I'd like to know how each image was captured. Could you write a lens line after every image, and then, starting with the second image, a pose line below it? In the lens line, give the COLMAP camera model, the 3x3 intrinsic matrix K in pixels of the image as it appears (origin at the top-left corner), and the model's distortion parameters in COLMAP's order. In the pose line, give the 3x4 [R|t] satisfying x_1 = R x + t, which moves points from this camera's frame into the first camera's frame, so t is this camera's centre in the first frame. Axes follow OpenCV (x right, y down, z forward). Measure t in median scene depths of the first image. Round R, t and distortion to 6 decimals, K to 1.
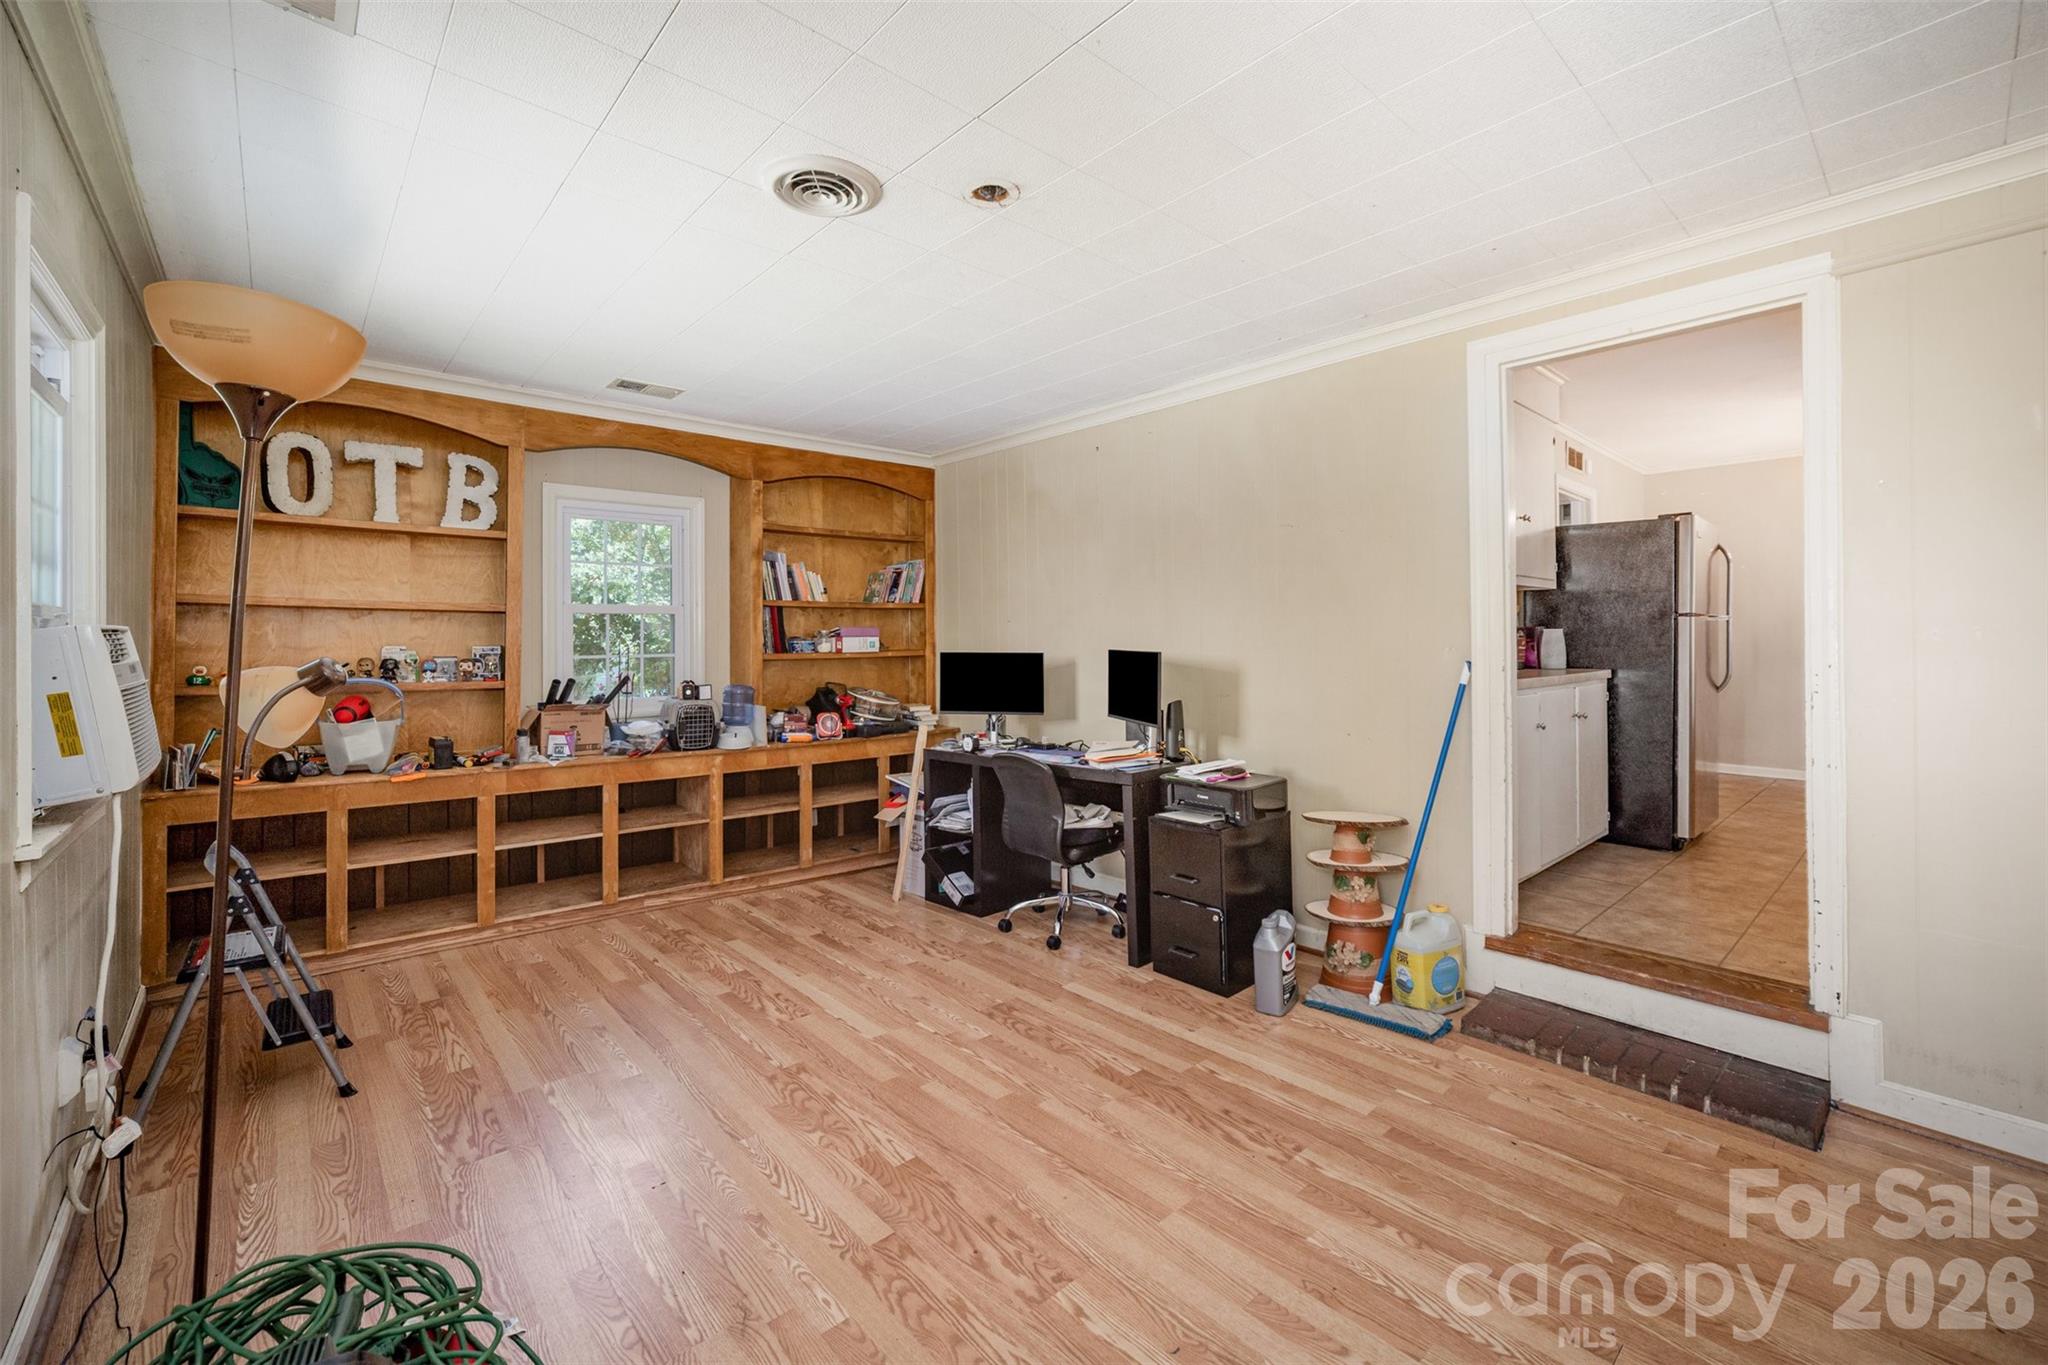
lens RADIAL K [[844.0, 0, 1017.5], [0, 844.0, 628.8], [0, 0, 1]] dist [-0.015772, 0.000306]
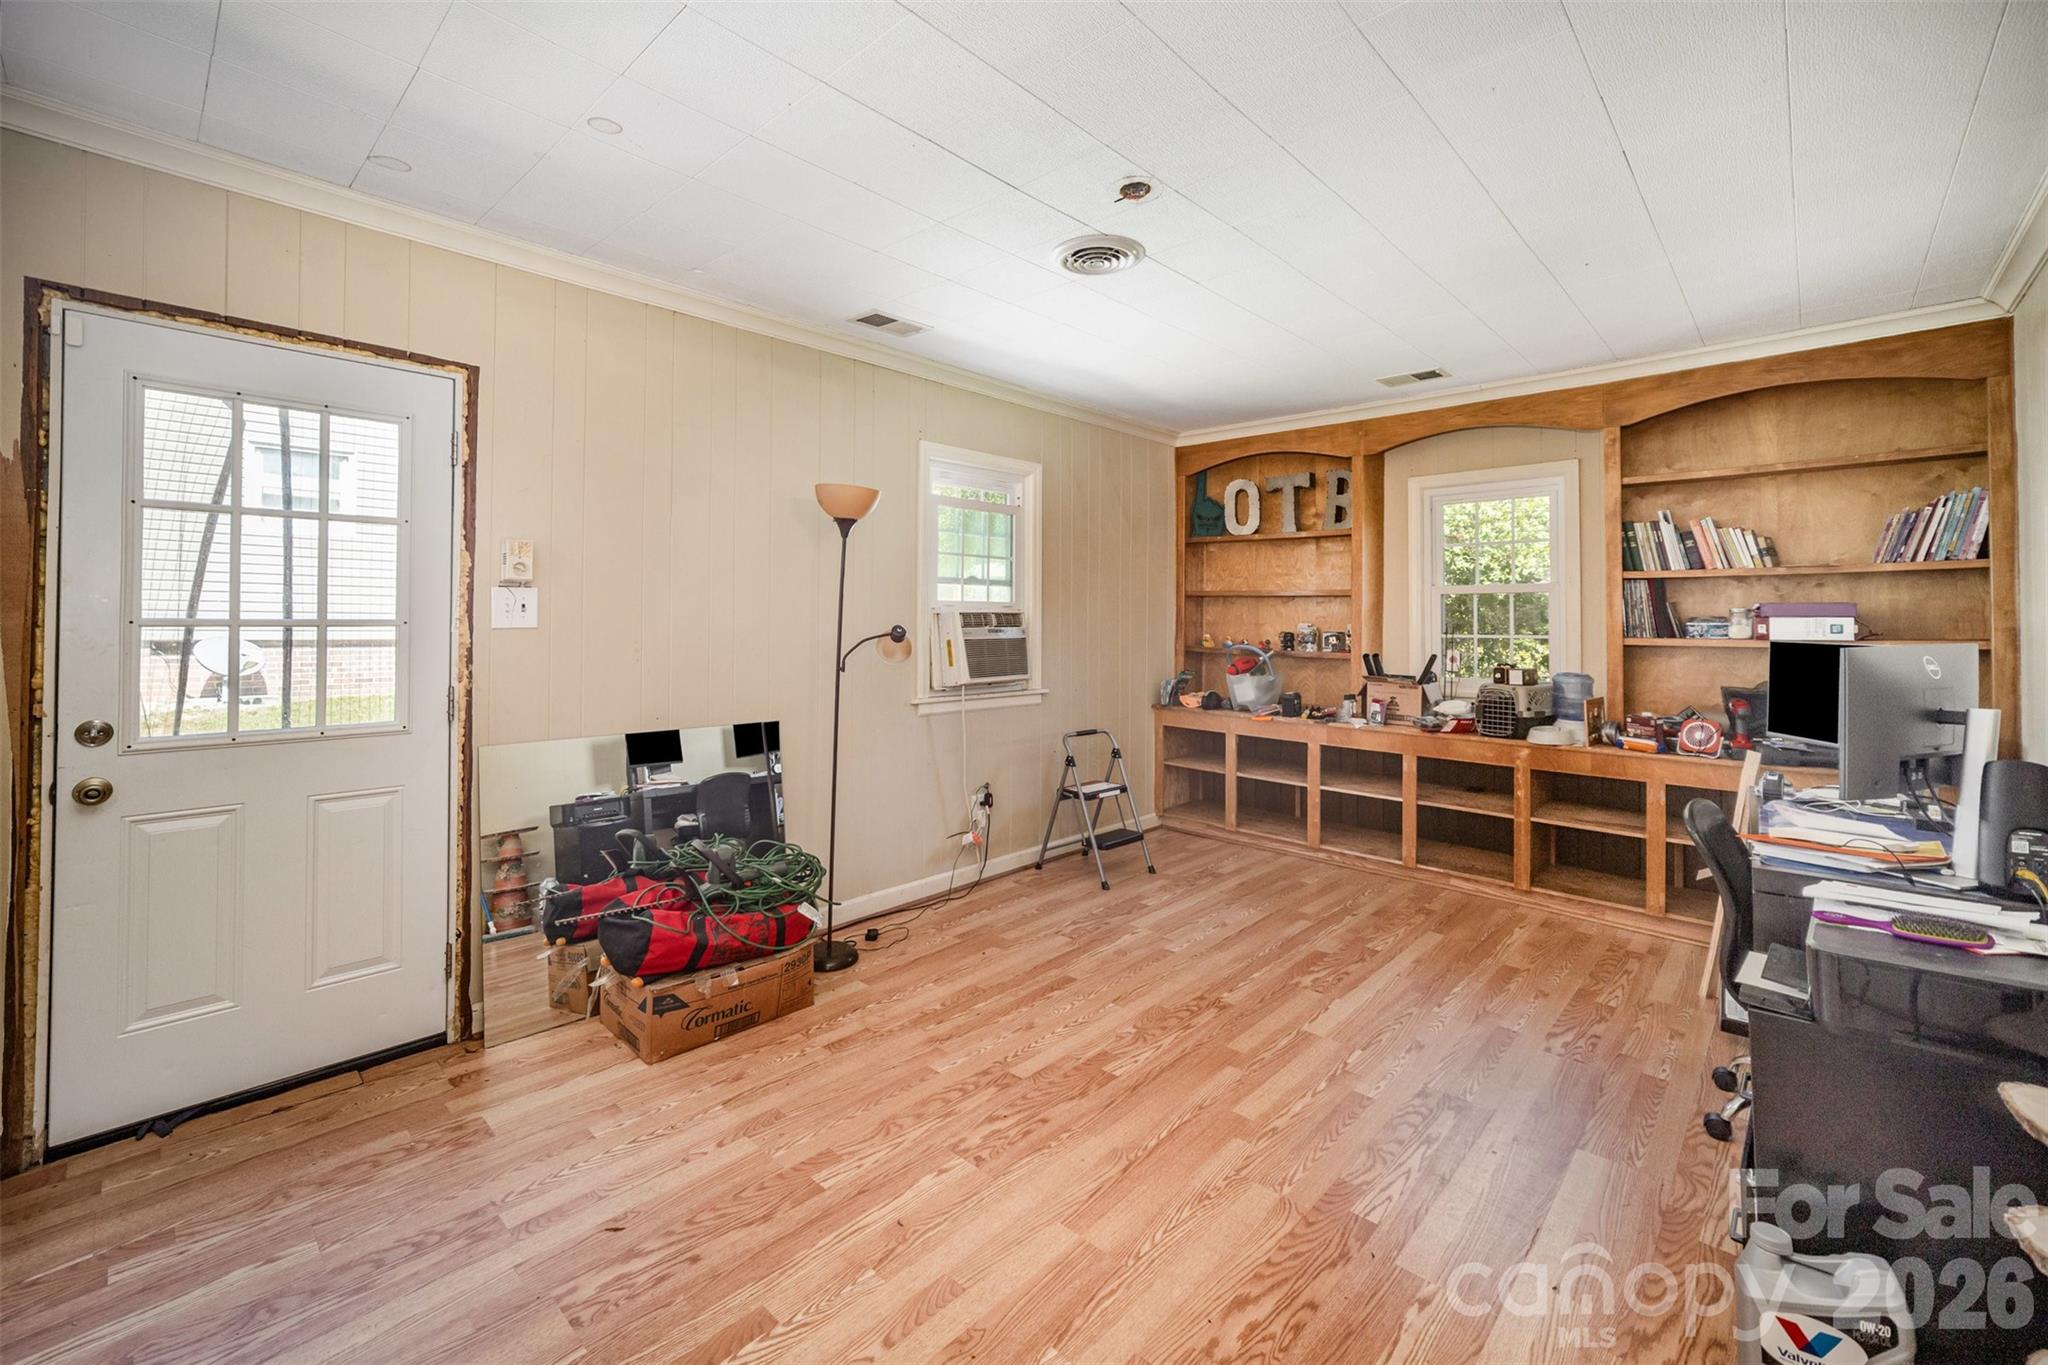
lens RADIAL K [[849.8, 0, 1025.2], [0, 849.8, 607.0], [0, 0, 1]] dist [-0.024221, 0.000143]
pose [[0.091304, -0.010163, -0.995771, 0.648882], [0.008152, 0.999922, -0.009458, 0.004109], [0.995790, -0.007254, 0.091379, 0.500925]]
